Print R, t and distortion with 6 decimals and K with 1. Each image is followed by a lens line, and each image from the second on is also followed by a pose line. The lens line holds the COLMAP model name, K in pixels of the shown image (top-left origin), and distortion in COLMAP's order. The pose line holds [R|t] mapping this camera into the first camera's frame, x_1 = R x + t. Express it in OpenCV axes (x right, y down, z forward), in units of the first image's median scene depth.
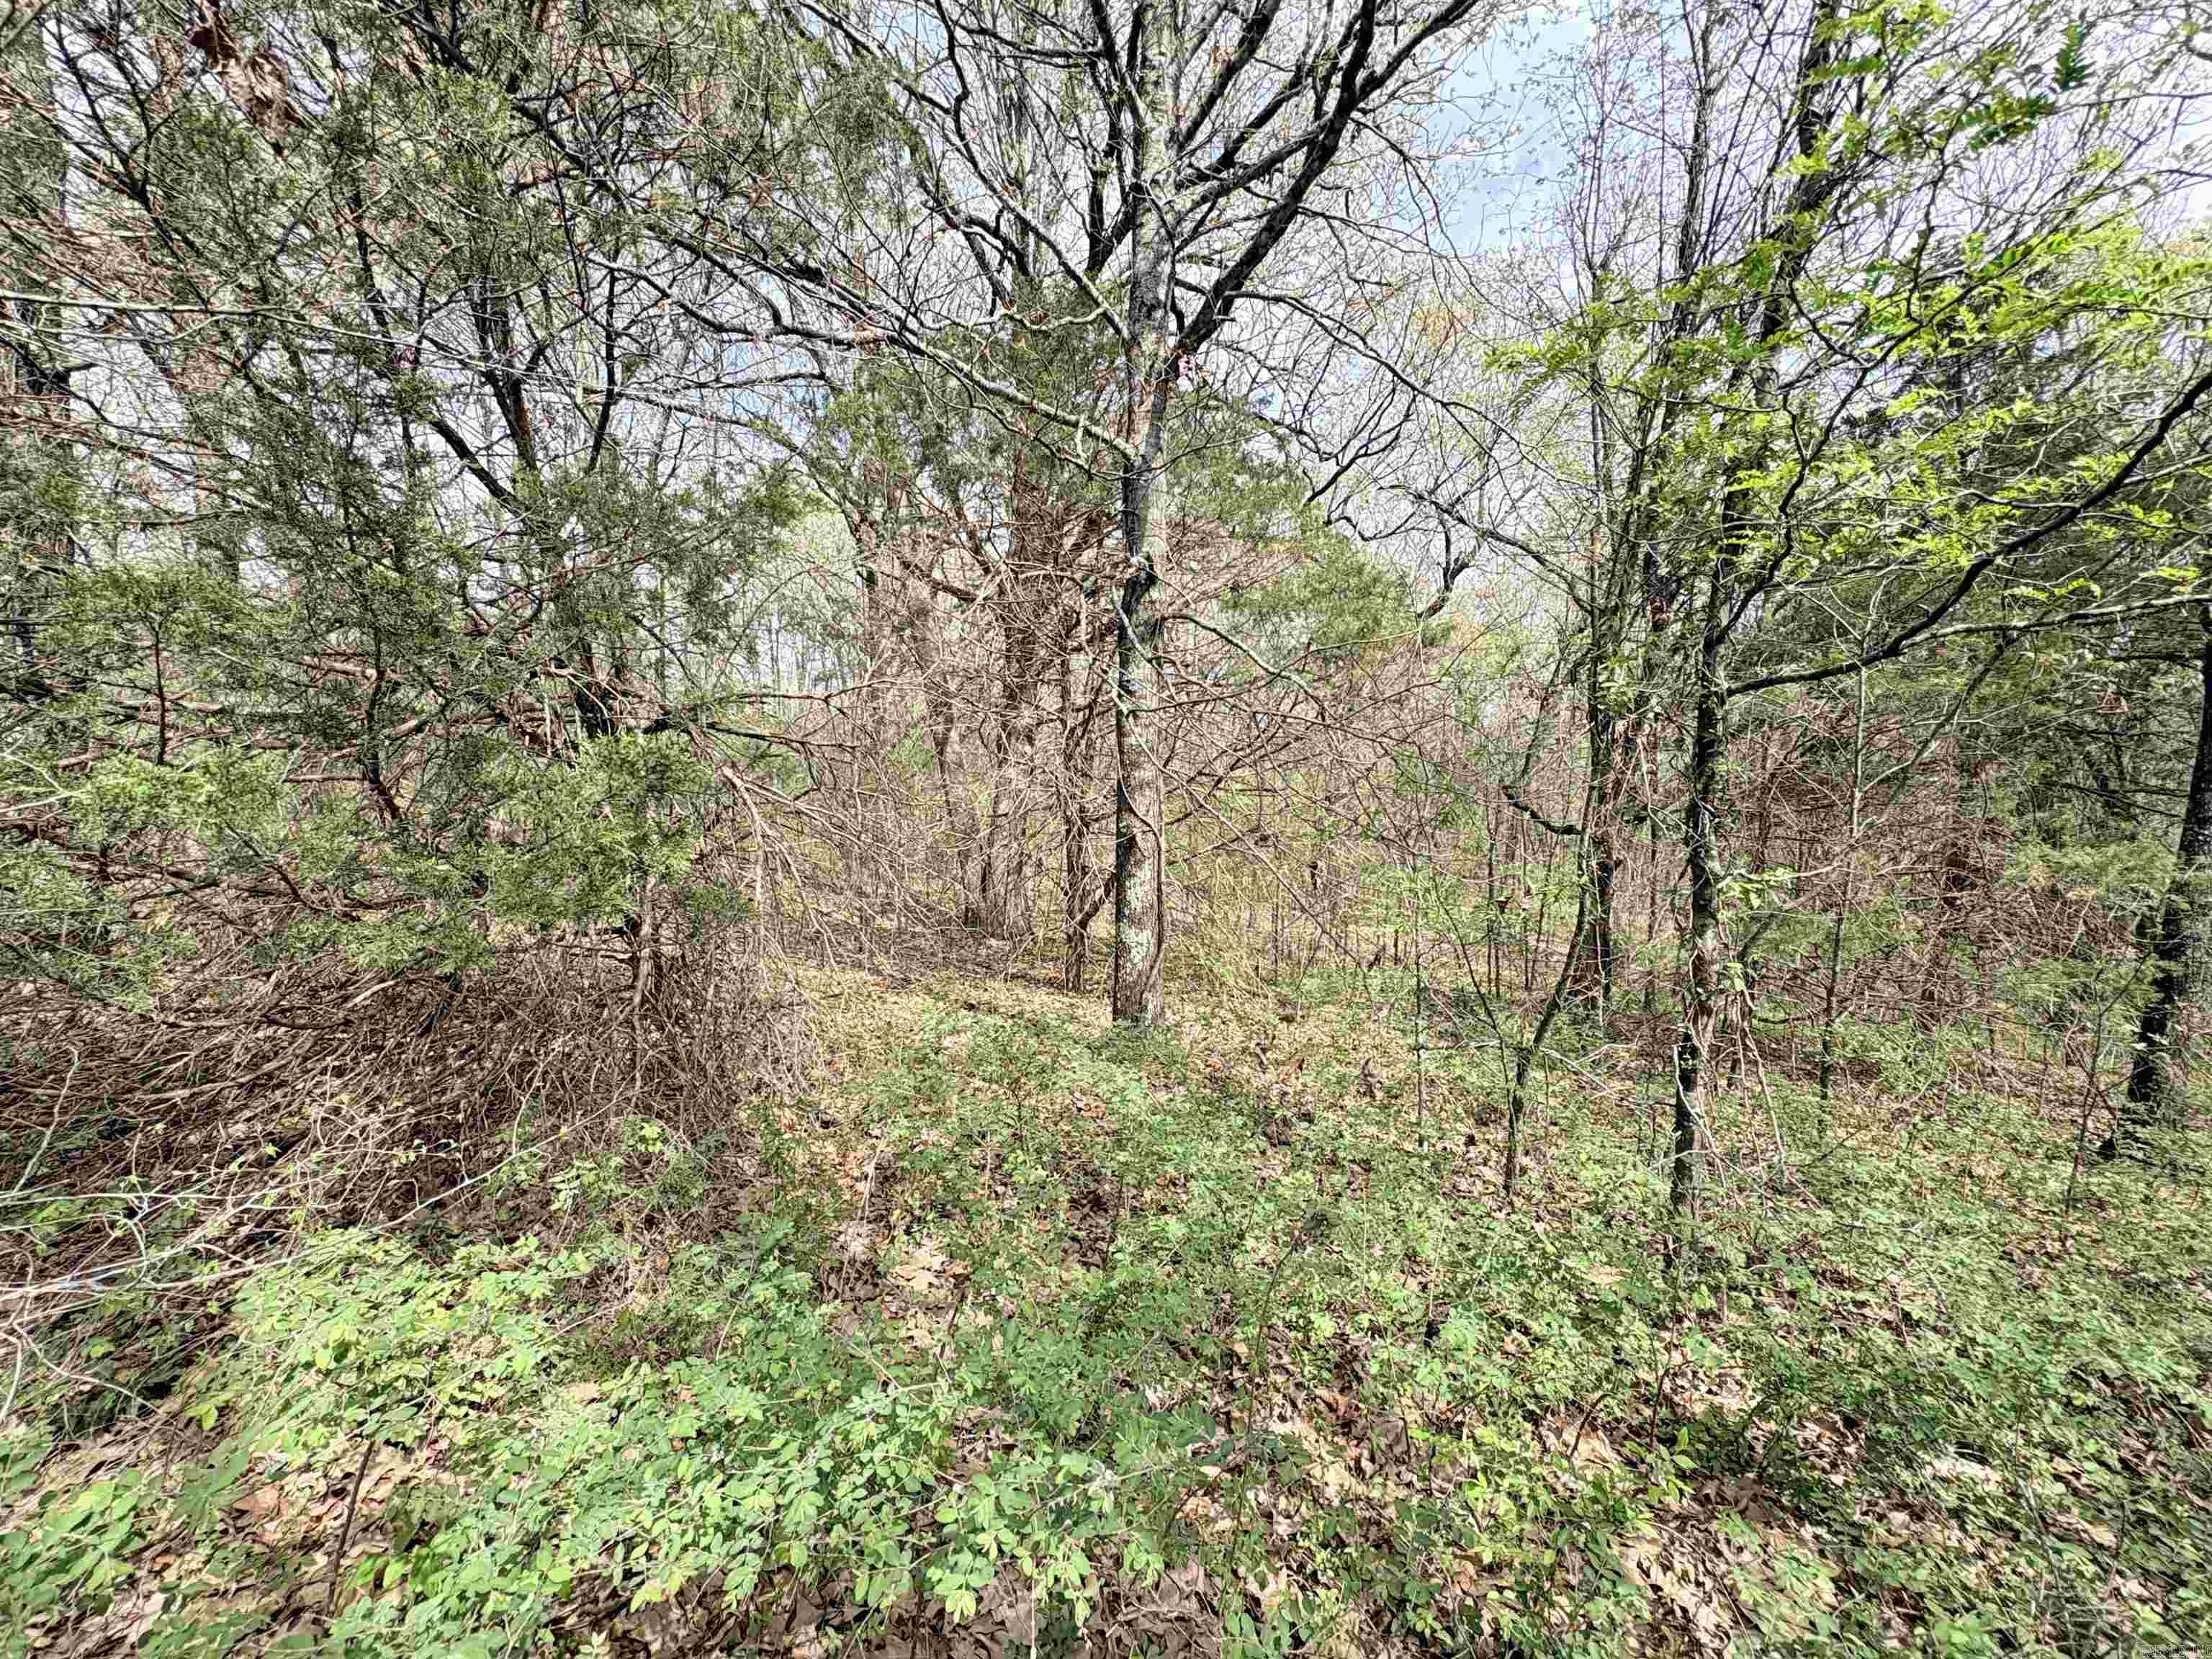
lens RADIAL K [[885.5, 0, 1106.3], [0, 885.5, 831.8], [0, 0, 1]] dist [-0.003679, 0.000699]
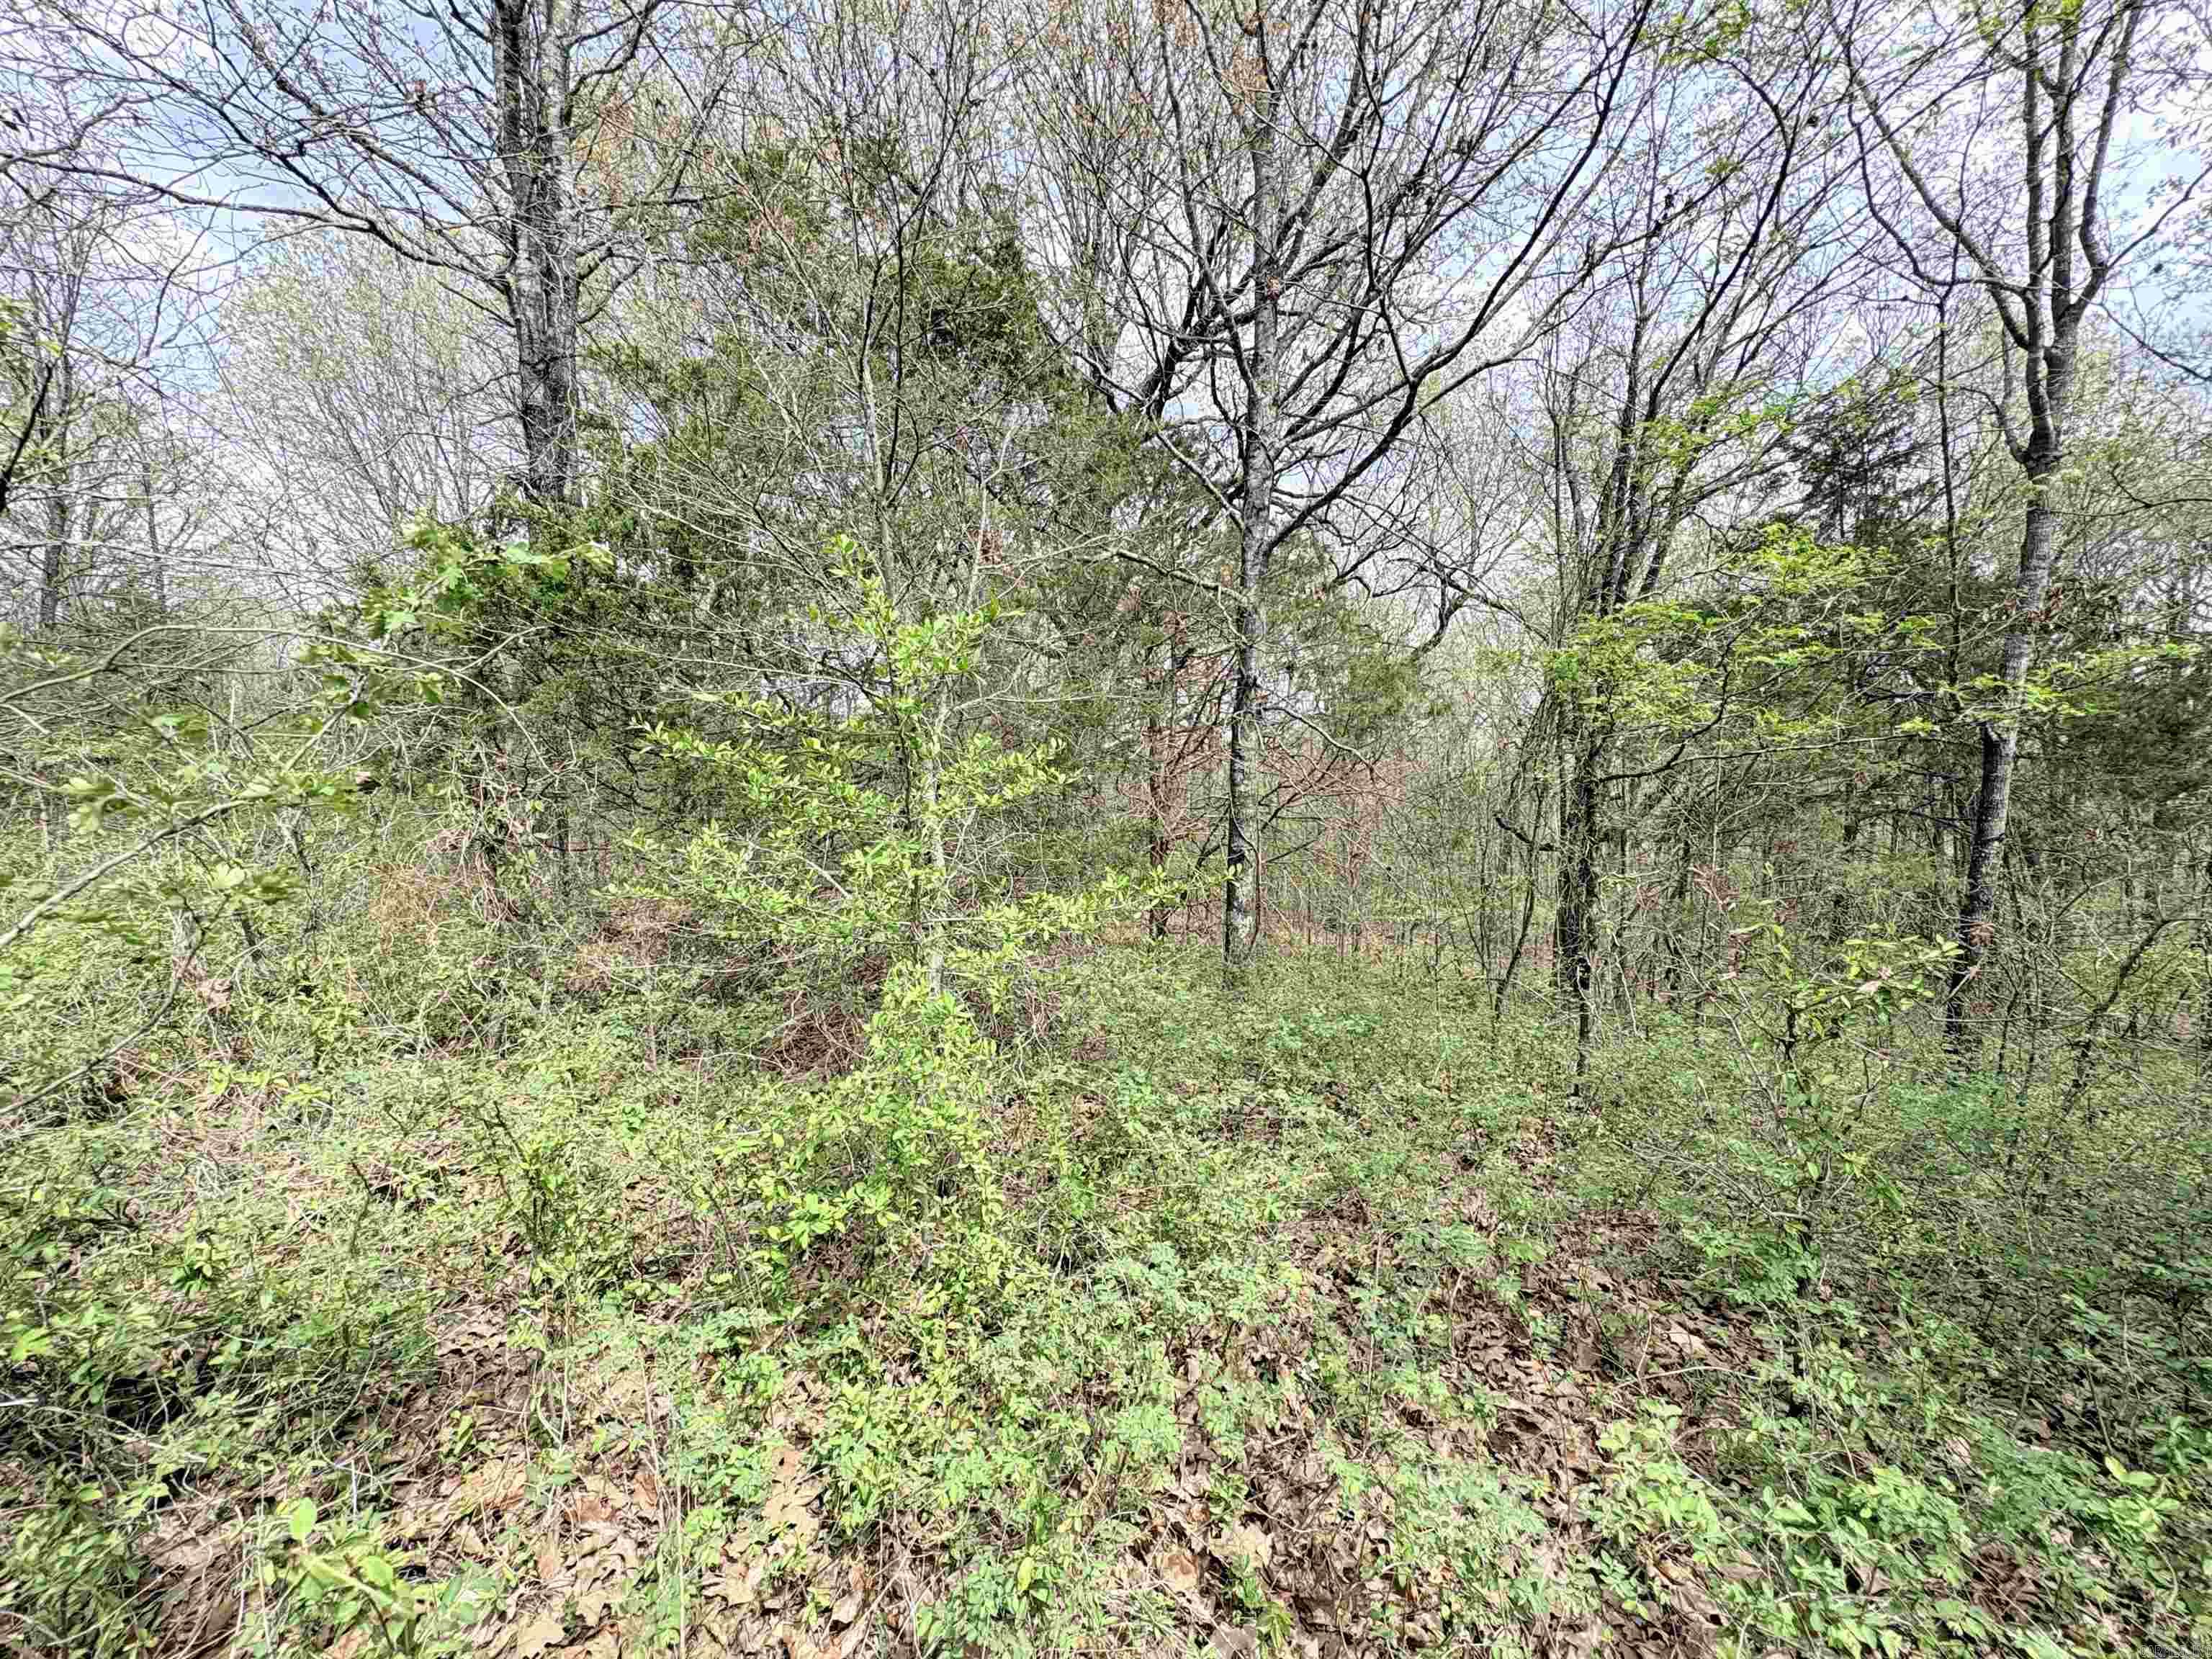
lens RADIAL K [[885.5, 0, 1101.1], [0, 885.5, 833.5], [0, 0, 1]] dist [-0.003679, 0.000699]
pose [[0.999997, 0.001928, 0.001494, -0.222224], [-0.001907, 0.999897, -0.014218, -0.006776], [-0.001521, 0.014216, 0.999898, -0.523119]]
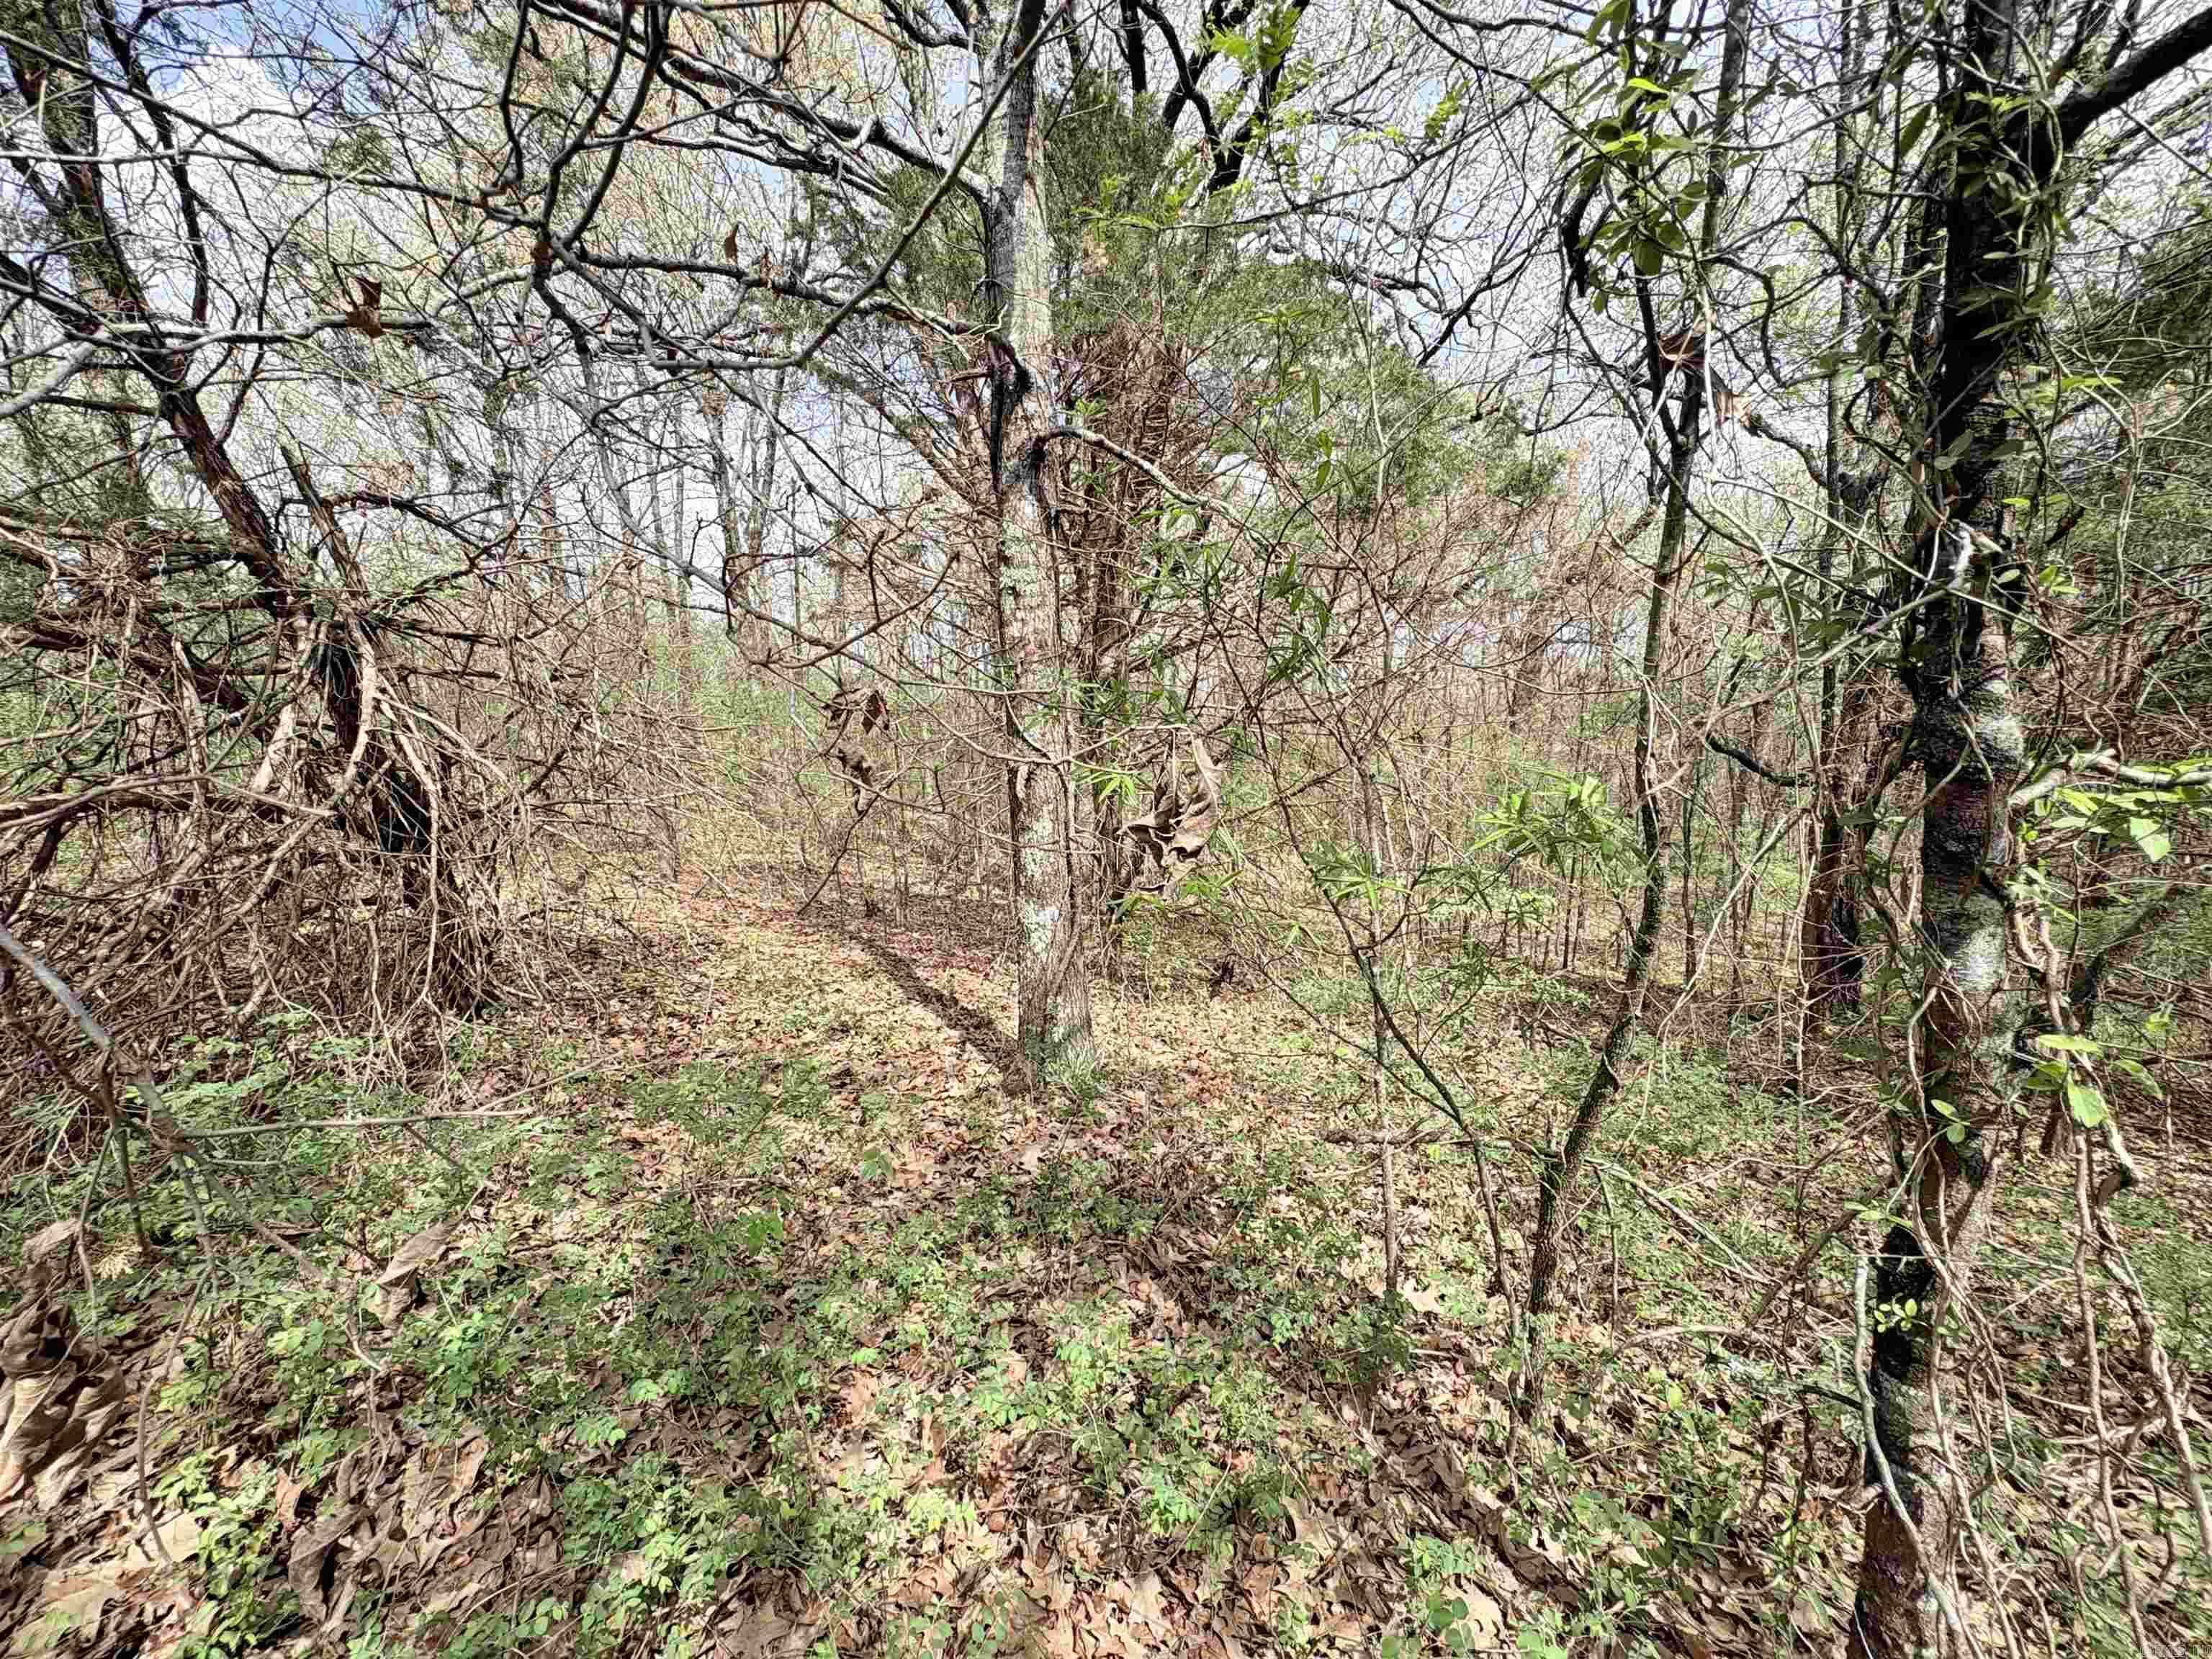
lens RADIAL K [[885.5, 0, 1108.9], [0, 885.5, 832.8], [0, 0, 1]] dist [-0.003679, 0.000699]
pose [[0.979791, -0.005254, -0.199957, 0.249737], [0.011353, 0.999504, 0.029371, 0.035271], [0.199703, -0.031047, 0.979364, 0.356808]]
